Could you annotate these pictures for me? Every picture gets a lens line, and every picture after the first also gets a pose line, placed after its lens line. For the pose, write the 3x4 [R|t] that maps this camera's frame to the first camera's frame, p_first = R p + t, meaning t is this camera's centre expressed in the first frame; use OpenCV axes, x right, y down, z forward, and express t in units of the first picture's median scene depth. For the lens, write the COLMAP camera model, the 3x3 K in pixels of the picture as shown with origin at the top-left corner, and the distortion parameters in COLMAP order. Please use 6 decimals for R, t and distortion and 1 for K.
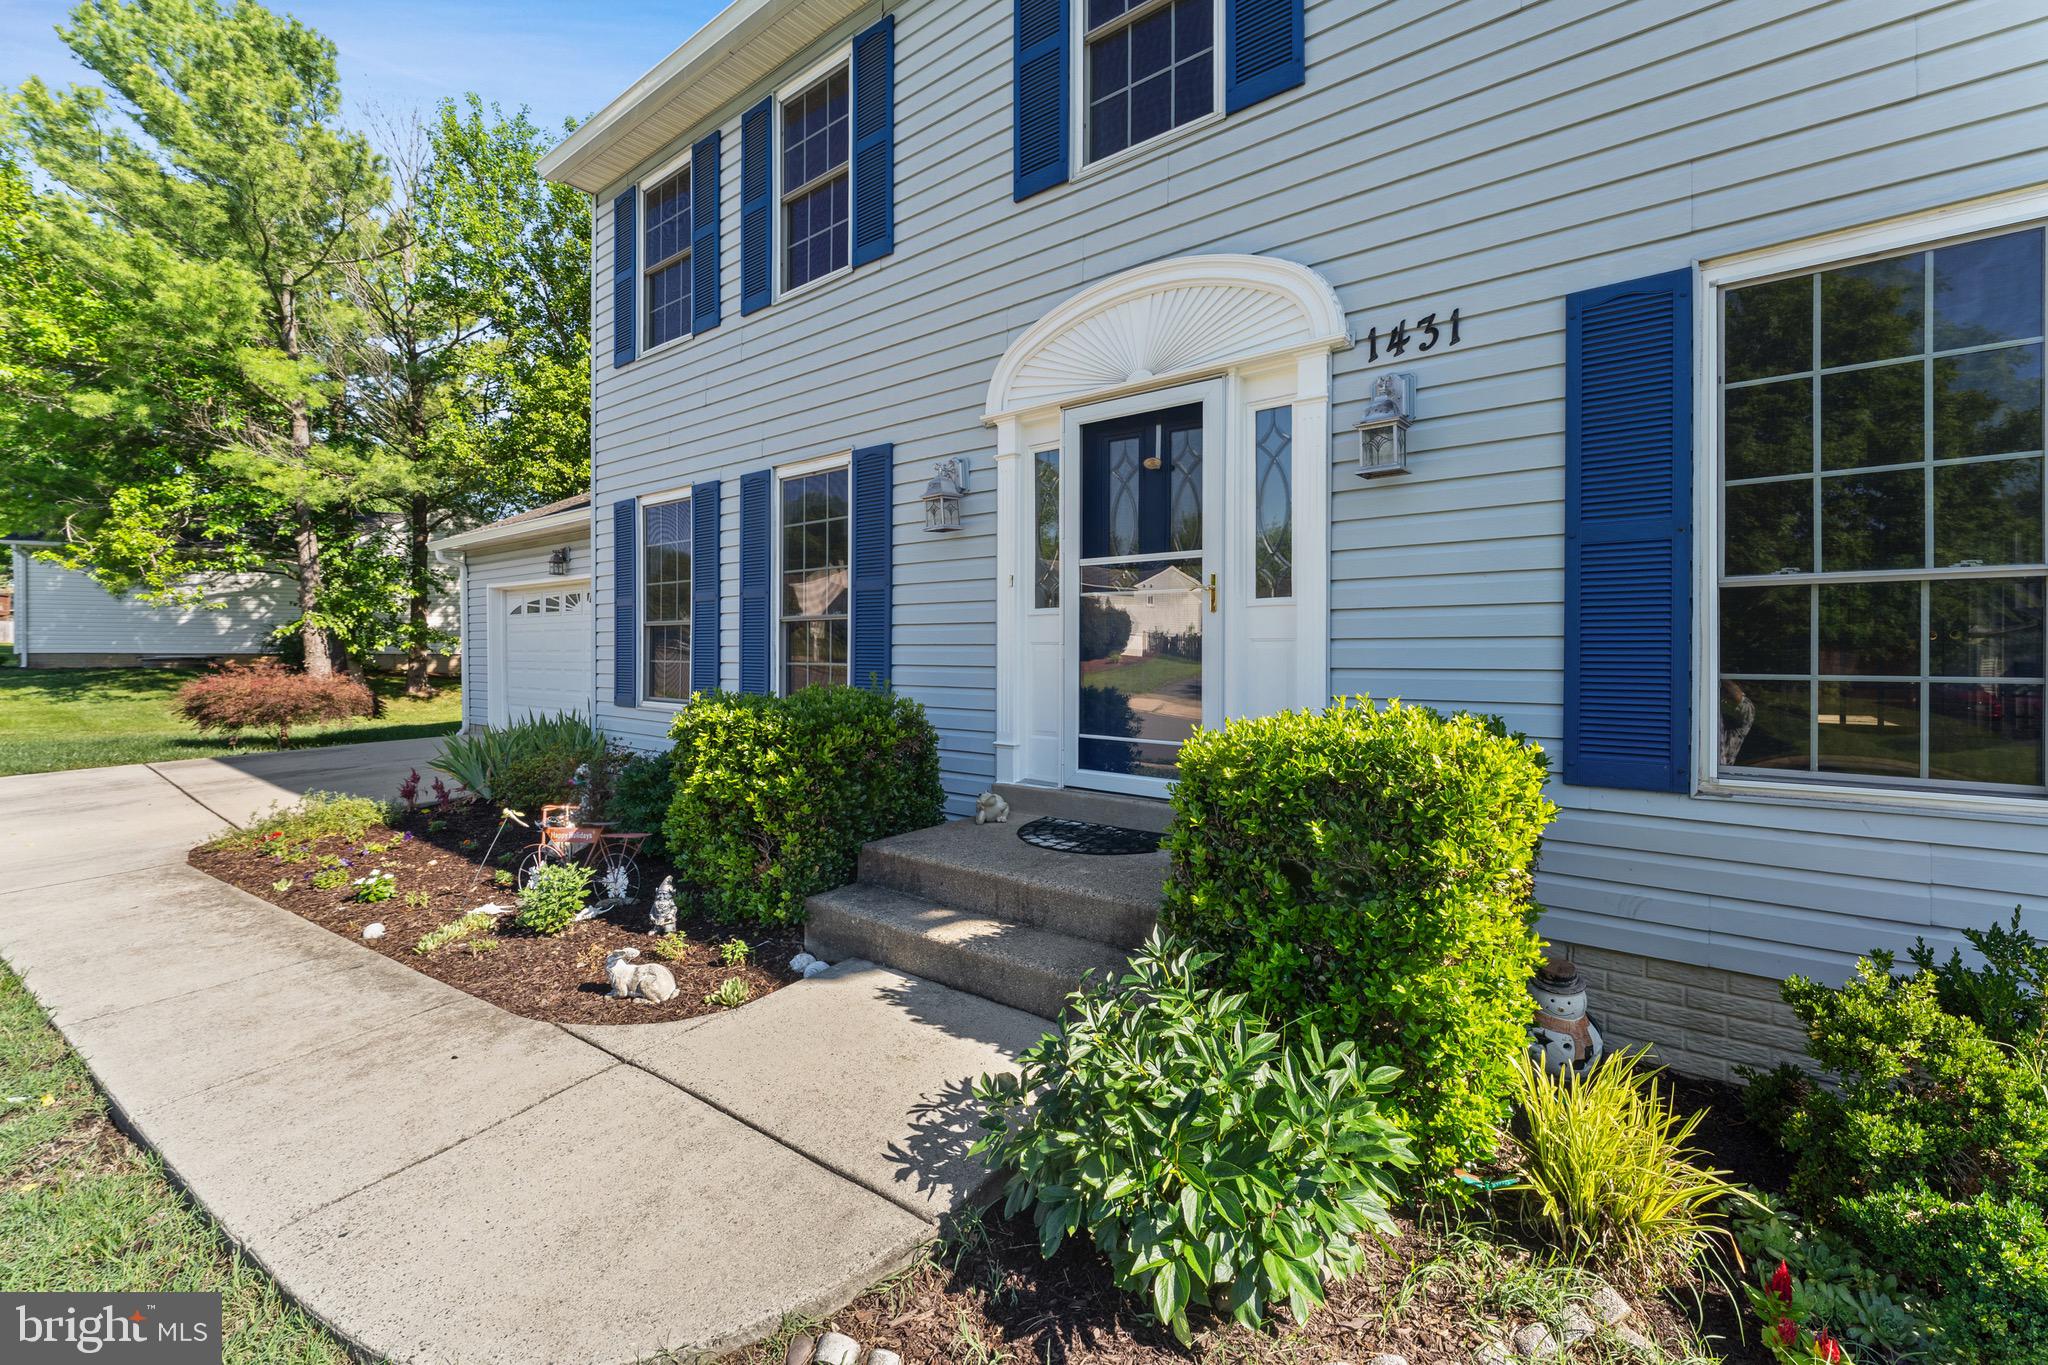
lens RADIAL K [[831.5, 0, 1031.0], [0, 831.5, 651.6], [0, 0, 1]] dist [0.000069, -0.000085]
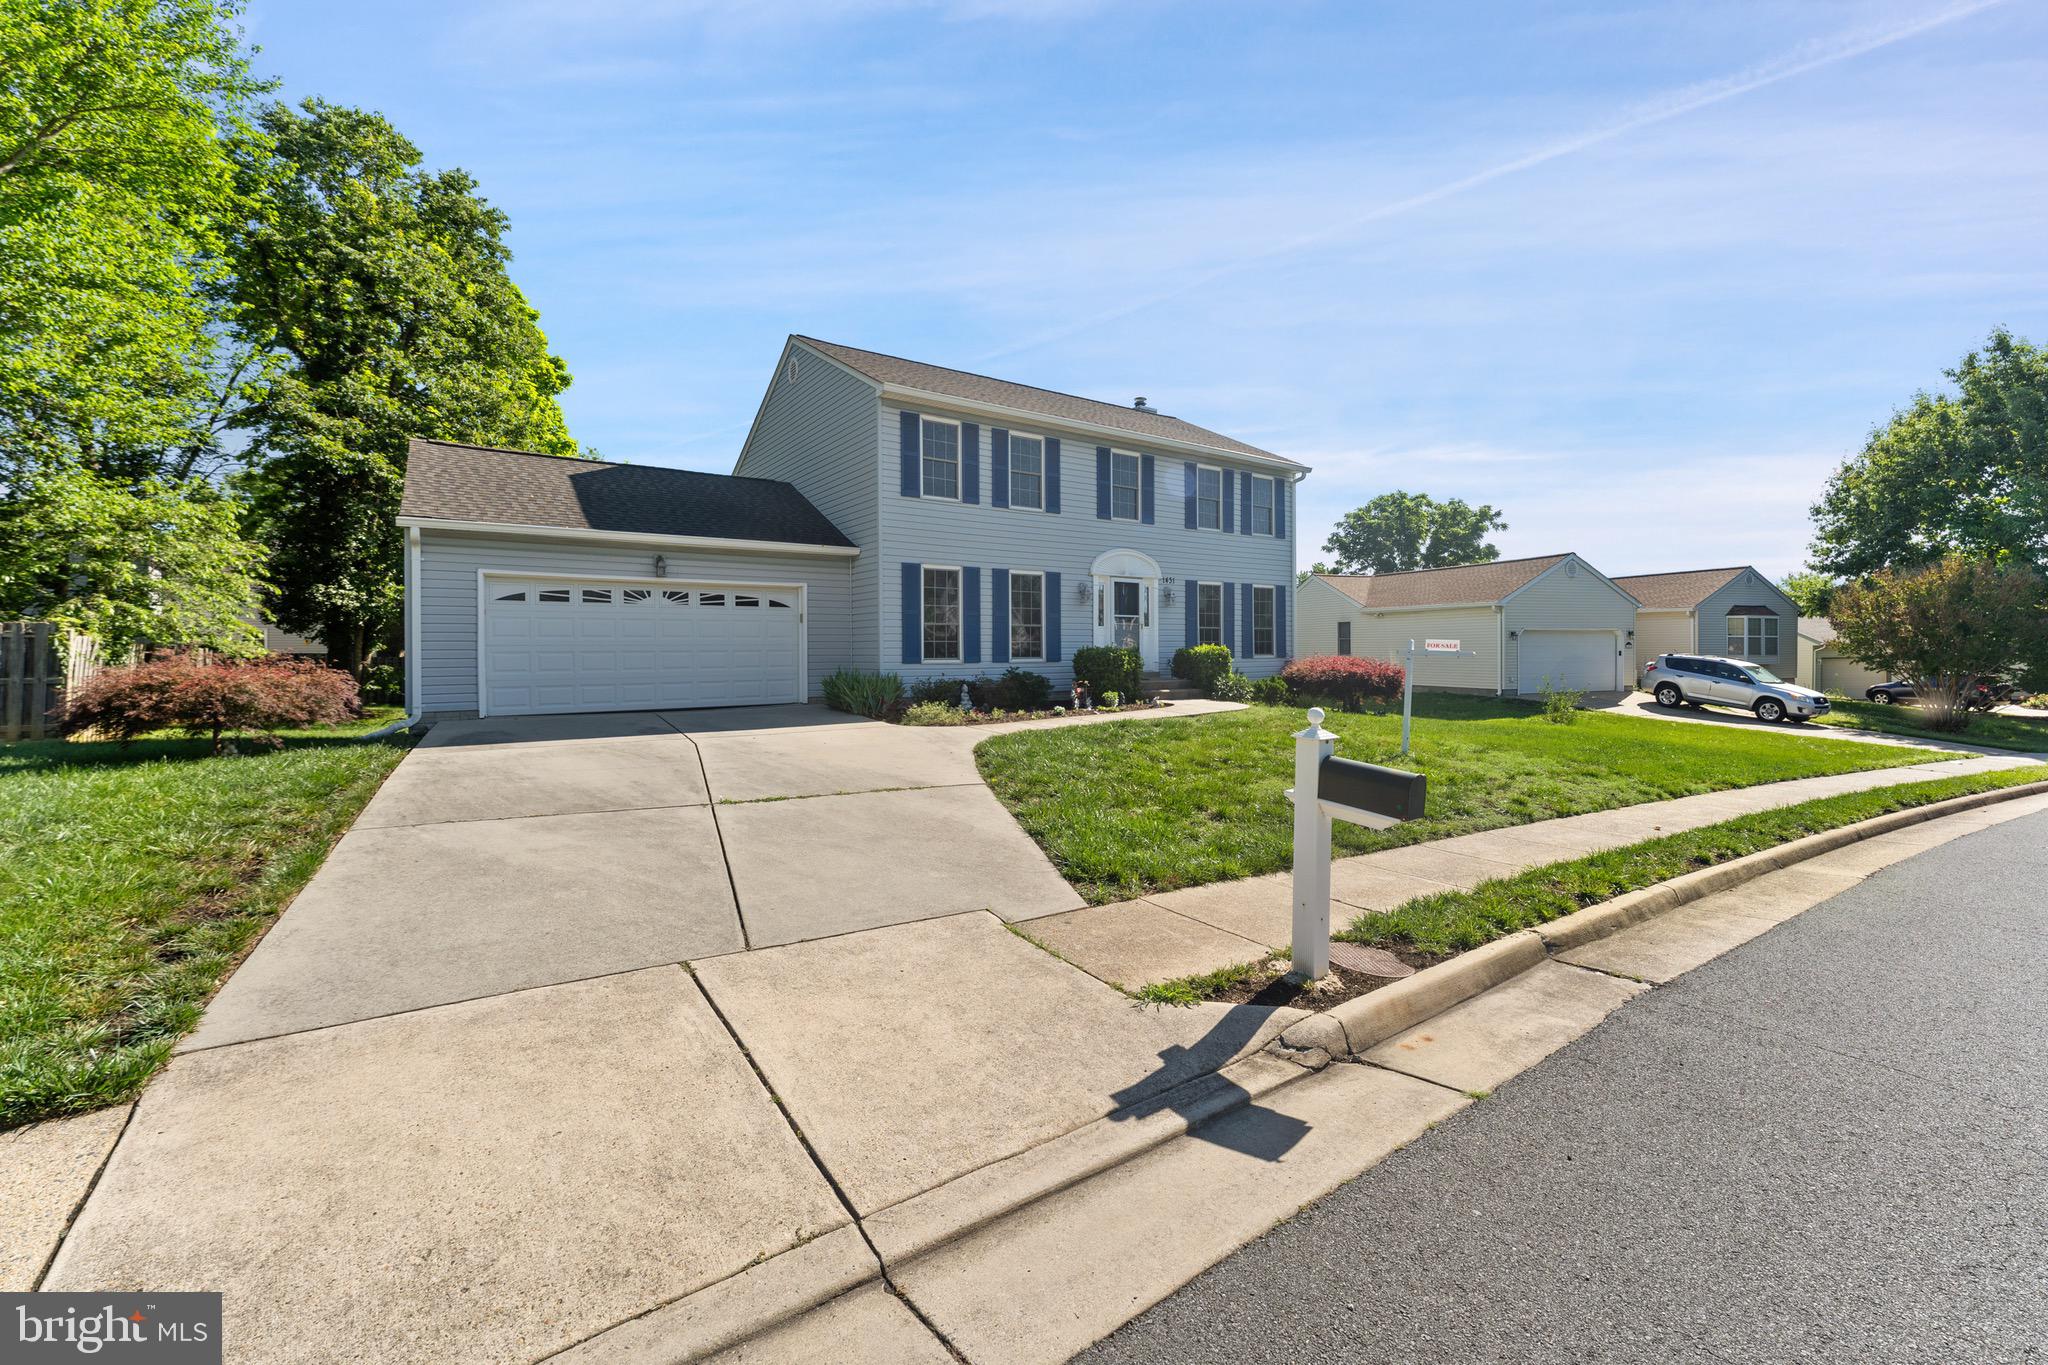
lens RADIAL K [[827.3, 0, 1028.3], [0, 827.3, 659.7], [0, 0, 1]] dist [0.000807, -0.000260]
pose [[0.304116, -0.008912, 0.952593, -2.925622], [0.008905, 0.999939, 0.006512, 0.059197], [-0.952593, 0.006502, 0.304177, 0.127464]]
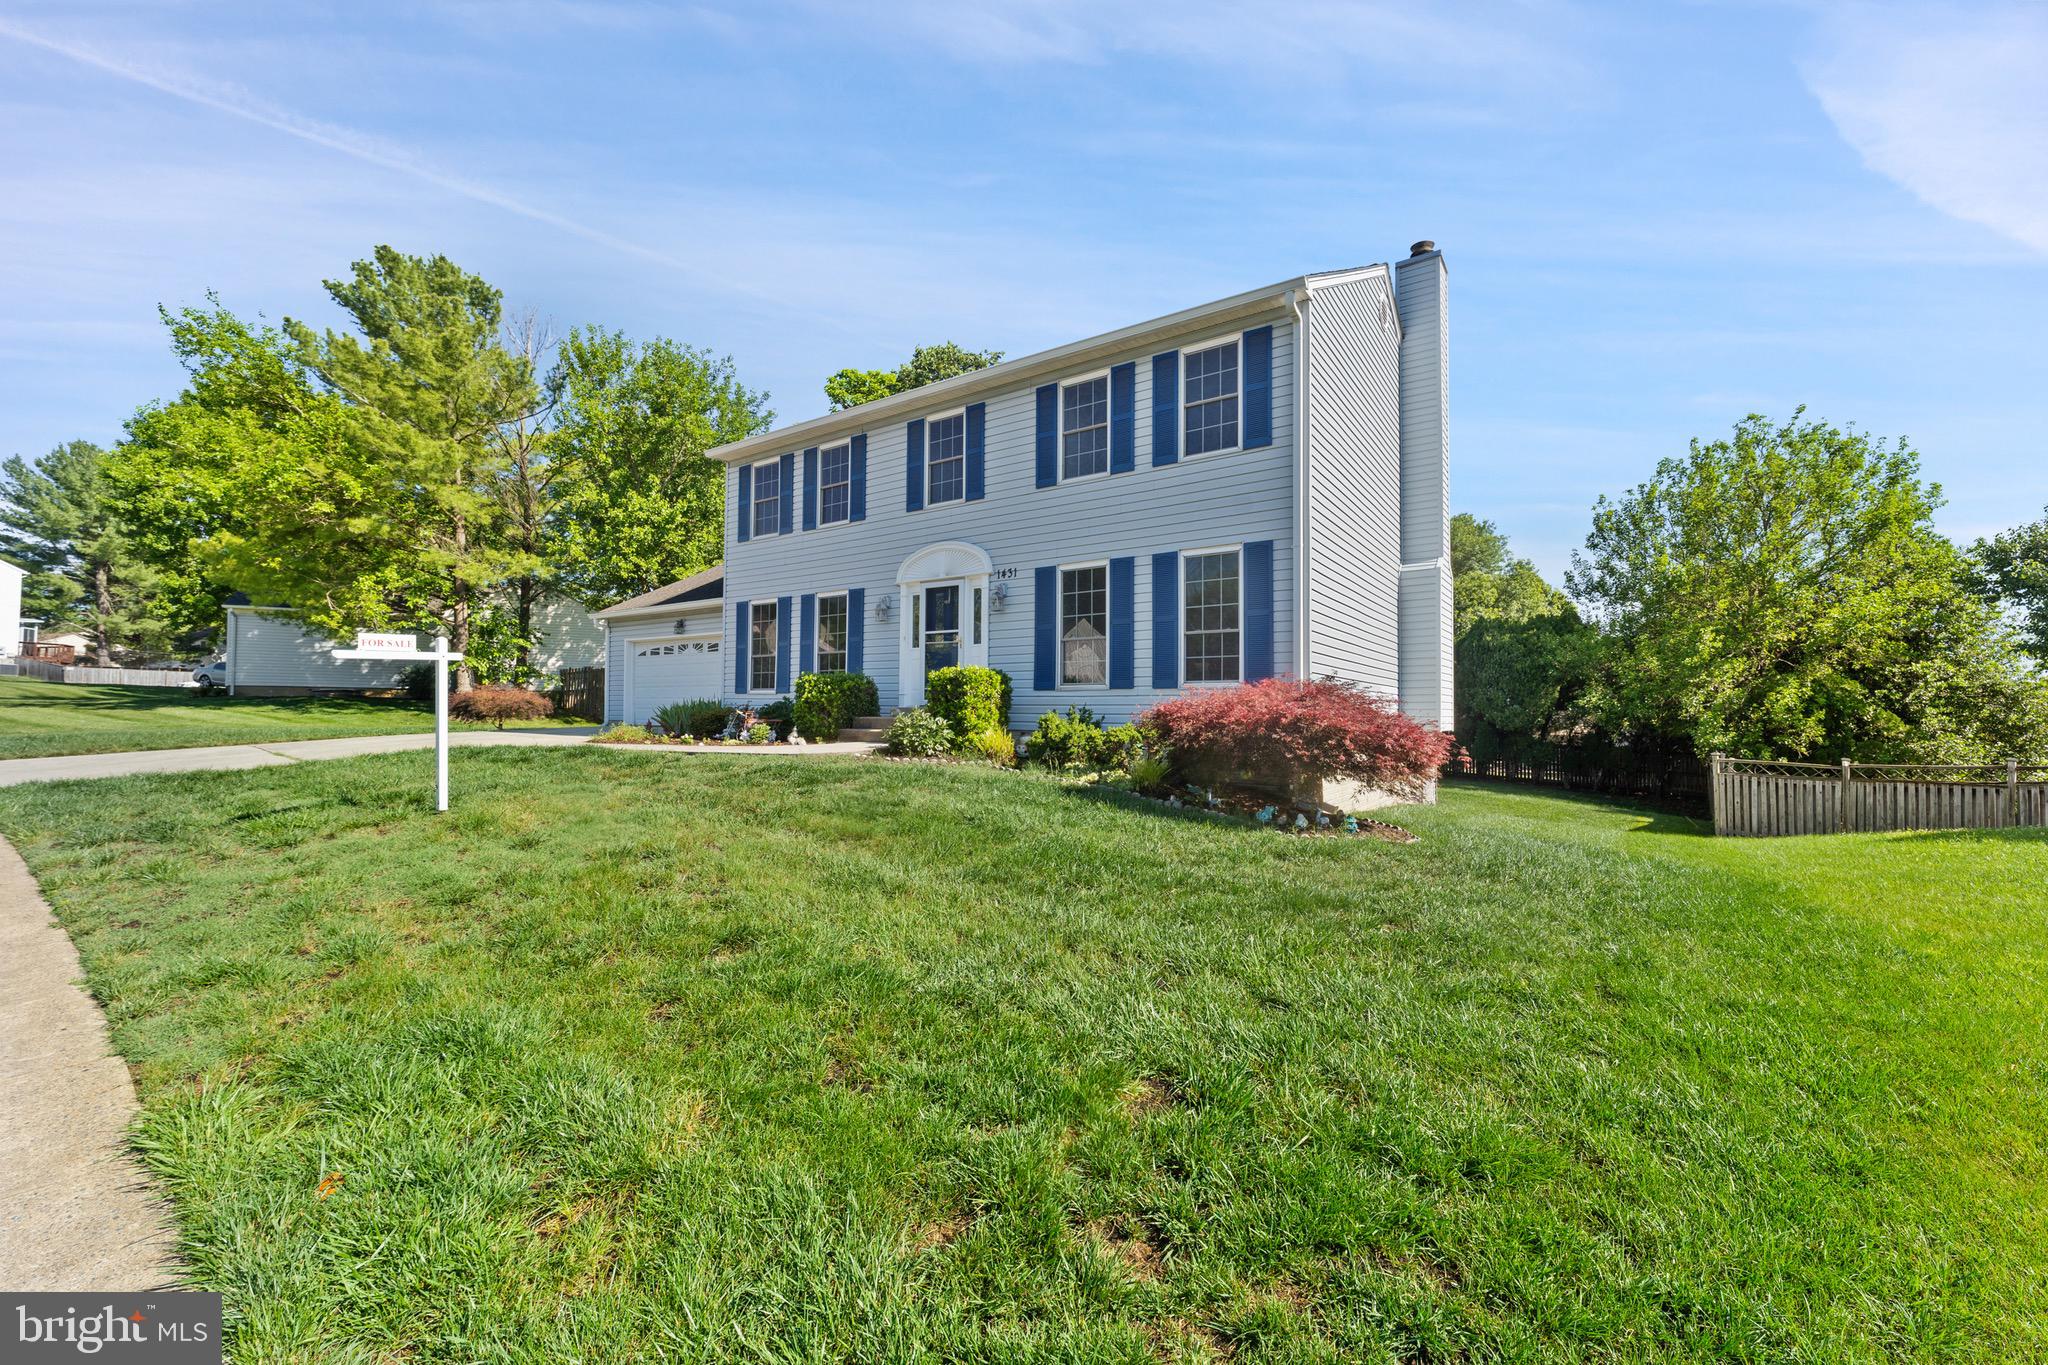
lens RADIAL K [[804.4, 0, 1032.6], [0, 804.4, 686.4], [0, 0, 1]] dist [0.000484, -0.000032]
pose [[0.998561, 0.006465, 0.053240, 0.224245], [-0.004890, 0.999548, -0.029662, 0.133883], [-0.053408, 0.029359, 0.998141, -1.497614]]
